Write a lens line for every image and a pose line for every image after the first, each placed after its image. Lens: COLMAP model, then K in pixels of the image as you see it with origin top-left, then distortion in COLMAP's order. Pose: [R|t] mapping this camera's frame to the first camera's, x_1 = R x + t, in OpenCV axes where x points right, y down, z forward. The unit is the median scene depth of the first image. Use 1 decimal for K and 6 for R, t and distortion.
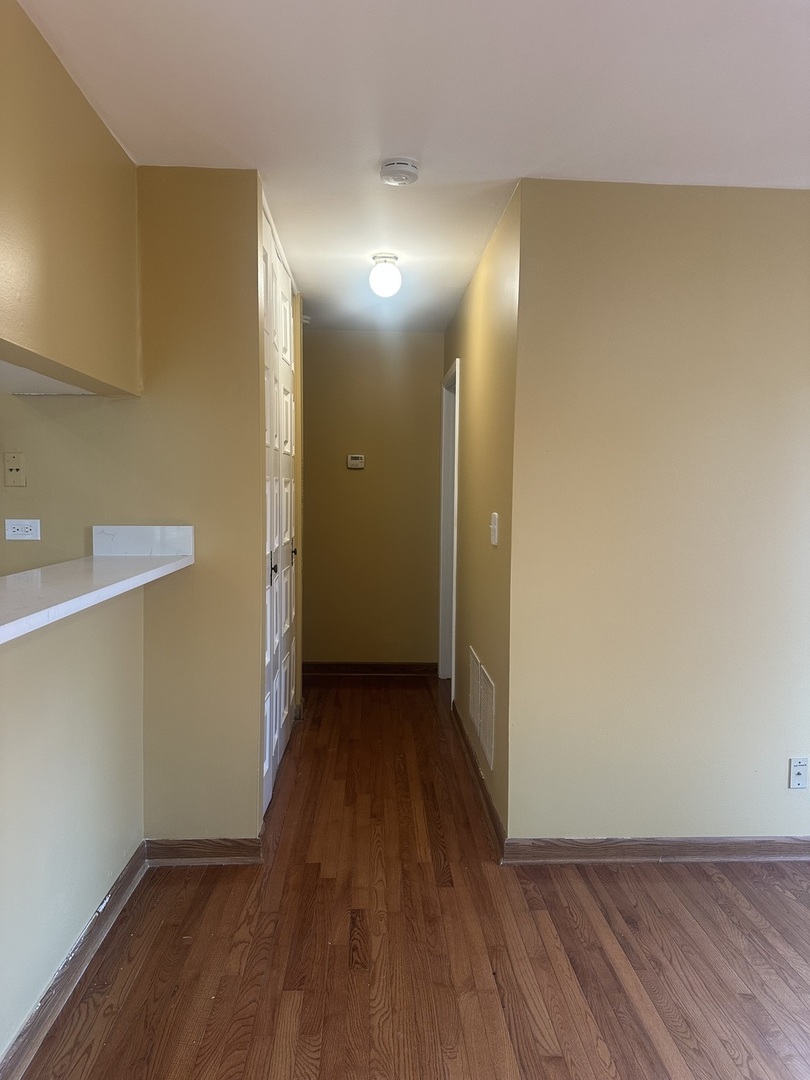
lens RADIAL K [[745.4, 0, 382.9], [0, 745.4, 541.7], [0, 0, 1]] dist [-0.006671, -0.004409]
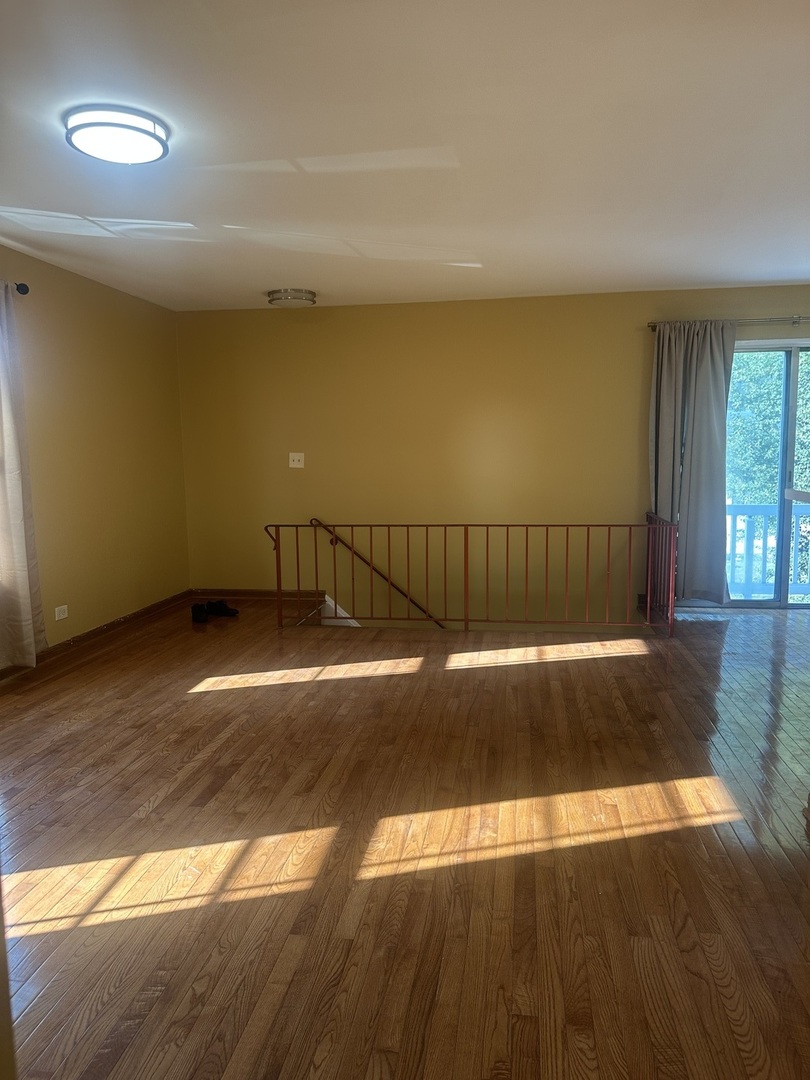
lens RADIAL K [[745.4, 0, 382.9], [0, 745.4, 541.7], [0, 0, 1]] dist [-0.006671, -0.004409]
pose [[-0.979148, -0.020345, 0.202125, 0.046057], [0.019805, 0.980673, 0.194649, -0.050761], [-0.202179, 0.194593, -0.959822, 1.238485]]
